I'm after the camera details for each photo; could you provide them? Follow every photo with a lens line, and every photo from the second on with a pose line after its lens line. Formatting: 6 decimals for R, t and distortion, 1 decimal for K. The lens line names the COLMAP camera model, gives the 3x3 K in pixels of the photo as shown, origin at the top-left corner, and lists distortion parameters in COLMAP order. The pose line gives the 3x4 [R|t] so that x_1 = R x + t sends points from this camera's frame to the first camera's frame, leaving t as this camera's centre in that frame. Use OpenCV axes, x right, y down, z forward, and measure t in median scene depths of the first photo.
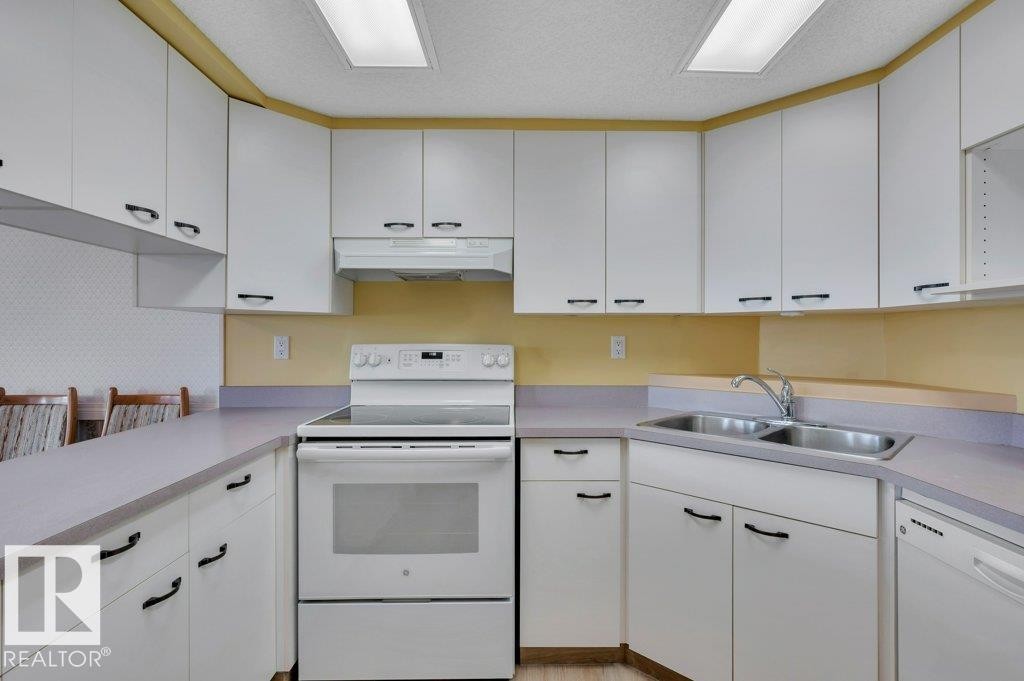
lens RADIAL K [[503.2, 0, 515.1], [0, 503.2, 338.2], [0, 0, 1]] dist [-0.002828, -0.000465]
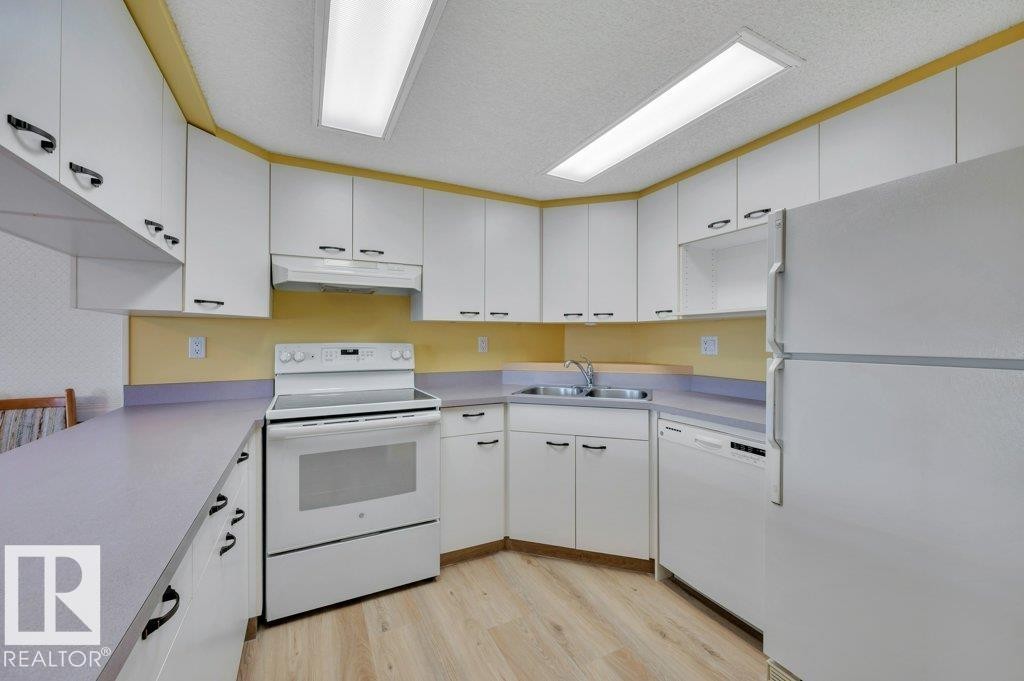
lens RADIAL K [[409.6, 0, 512.0], [0, 409.6, 340.5], [0, 0, 1]] dist [0.001681, 0.000217]
pose [[0.898132, -0.003572, 0.439712, -0.295768], [0.001754, 0.999988, 0.004541, 0.001233], [-0.439723, -0.003307, 0.898127, -0.126699]]
